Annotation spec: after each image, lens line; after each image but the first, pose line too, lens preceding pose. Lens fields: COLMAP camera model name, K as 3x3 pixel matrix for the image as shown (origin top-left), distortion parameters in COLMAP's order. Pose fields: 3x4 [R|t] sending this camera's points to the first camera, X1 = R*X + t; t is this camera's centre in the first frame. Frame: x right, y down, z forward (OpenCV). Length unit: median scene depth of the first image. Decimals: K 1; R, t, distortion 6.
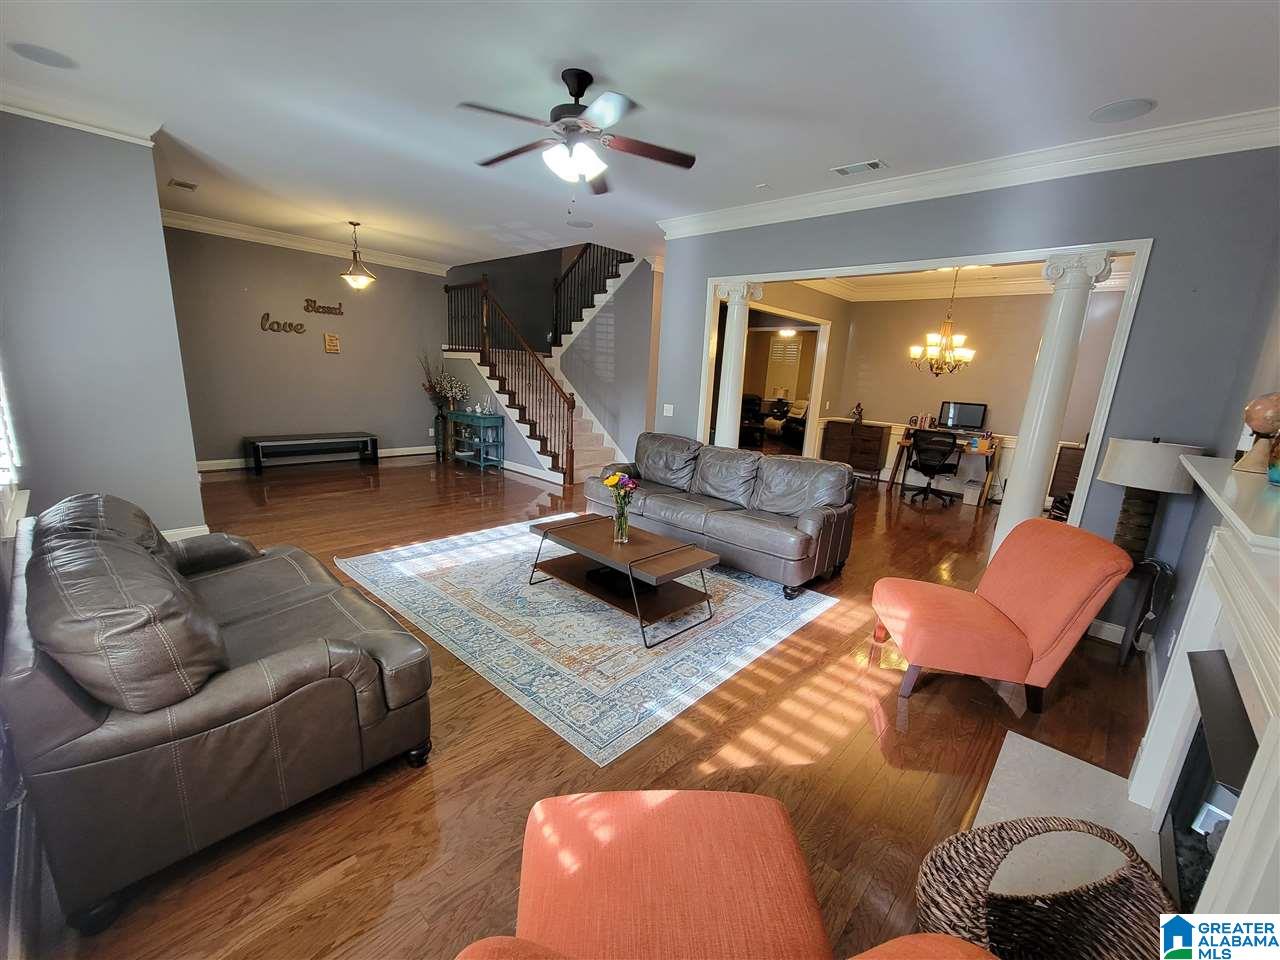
lens RADIAL K [[524.0, 0, 636.0], [0, 524.0, 488.5], [0, 0, 1]] dist [-0.001727, 0.000481]
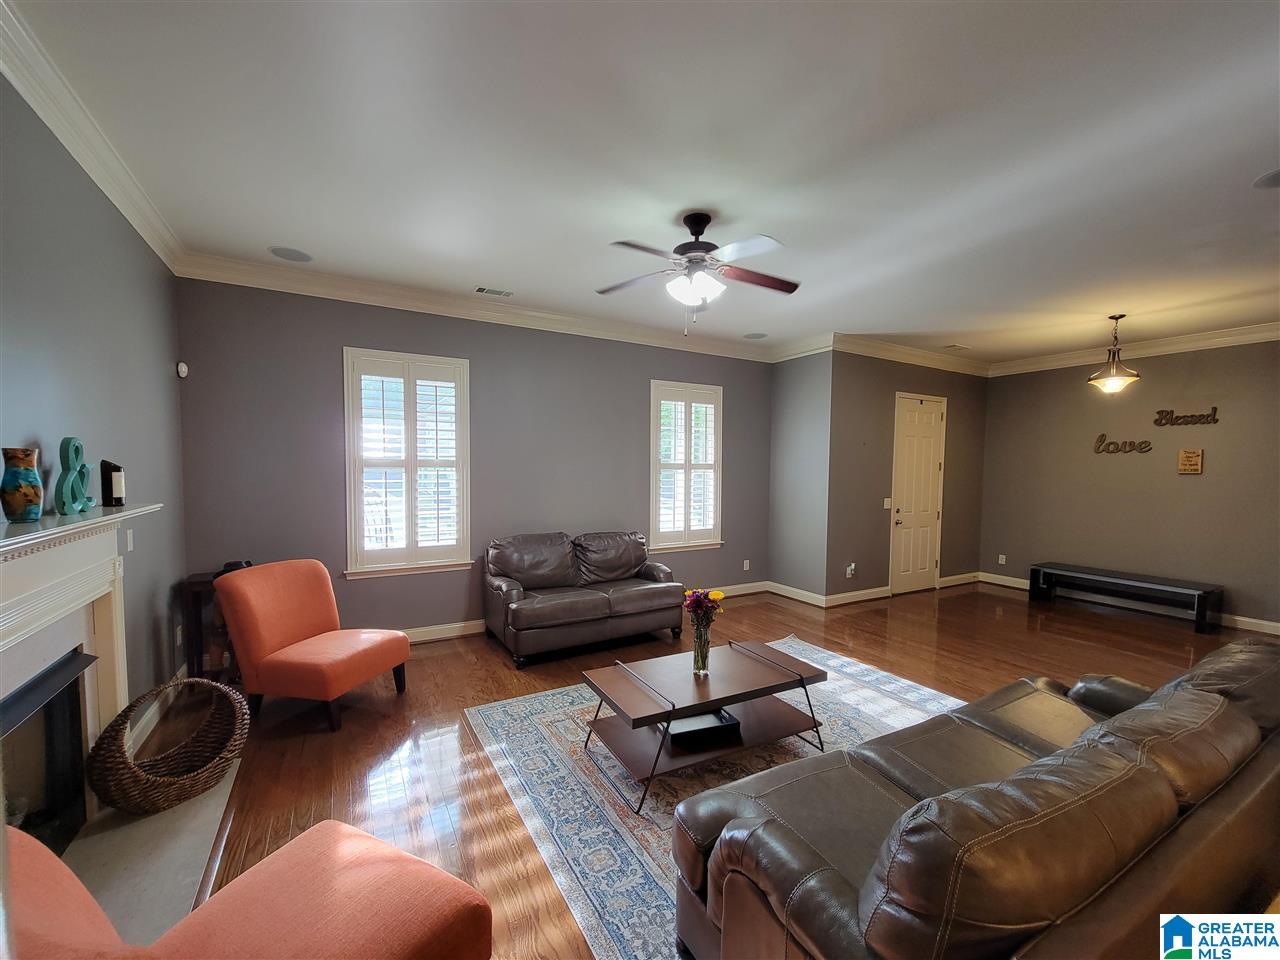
lens RADIAL K [[524.0, 0, 641.2], [0, 524.0, 491.2], [0, 0, 1]] dist [-0.001727, 0.000481]
pose [[-0.291552, -0.013446, -0.956461, 0.457270], [-0.237749, 0.969543, 0.058841, -0.117280], [0.926538, 0.244553, -0.285869, 0.622628]]
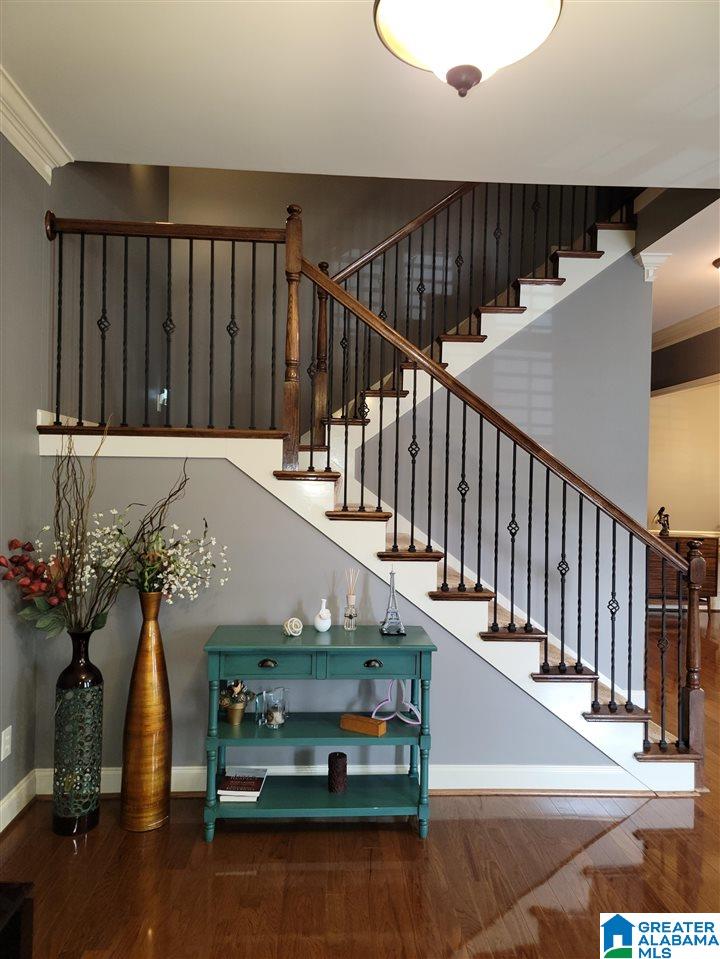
lens RADIAL K [[665.2, 0, 357.5], [0, 665.2, 484.7], [0, 0, 1]] dist [0.062056, -0.013601]
pose [[0.697689, -0.049071, 0.714718, -0.738090], [0.174301, 0.979300, -0.102911, -0.244901], [-0.694873, 0.196376, 0.691800, 0.930889]]
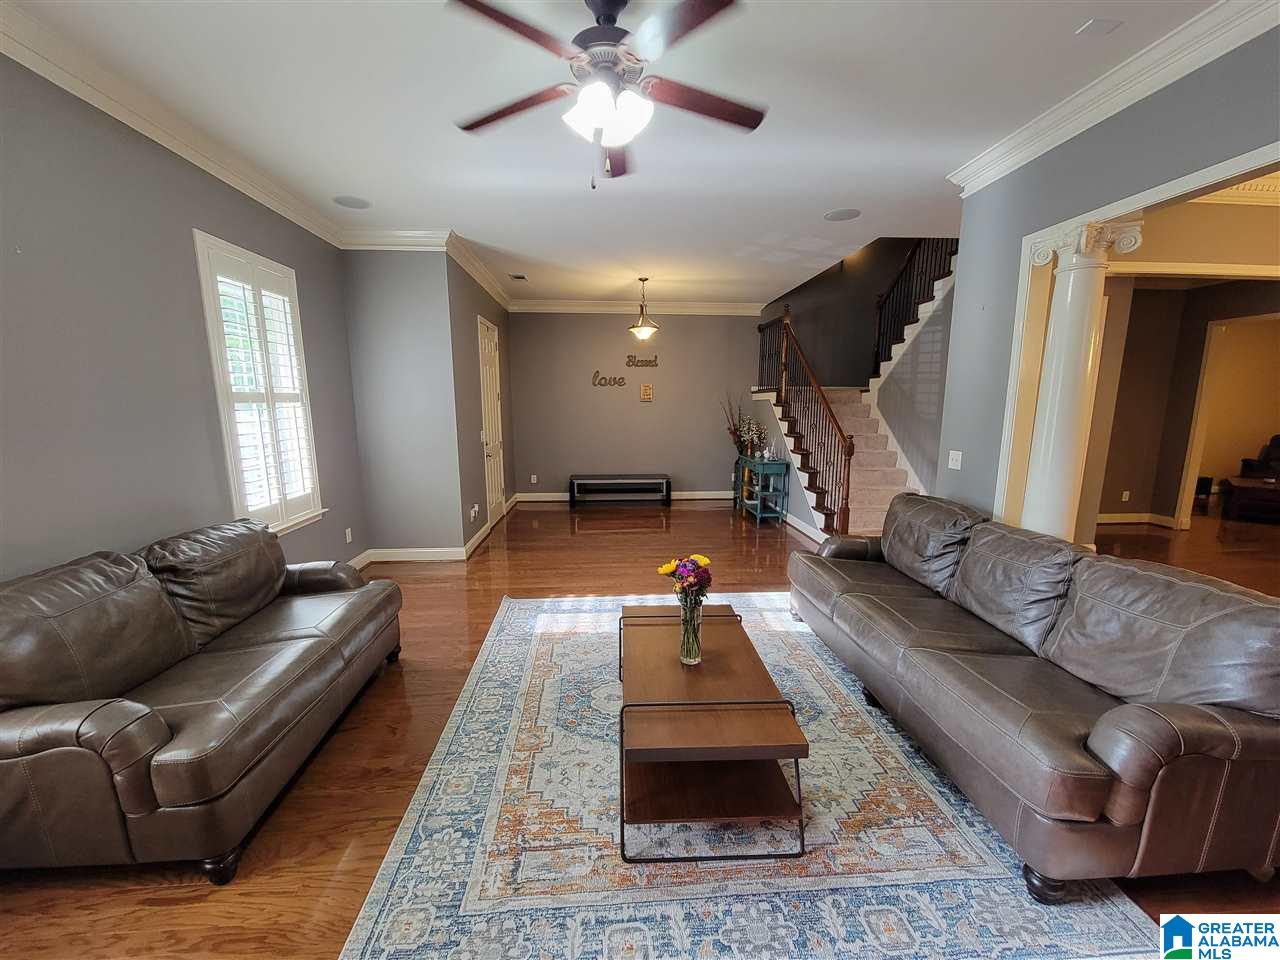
lens RADIAL K [[524.0, 0, 638.1], [0, 524.0, 491.7], [0, 0, 1]] dist [-0.001727, 0.000481]
pose [[0.728742, 0.059661, -0.682185, 0.204377], [-0.110803, 0.993343, -0.031491, -0.046034], [0.675765, 0.098537, 0.730501, 0.266099]]
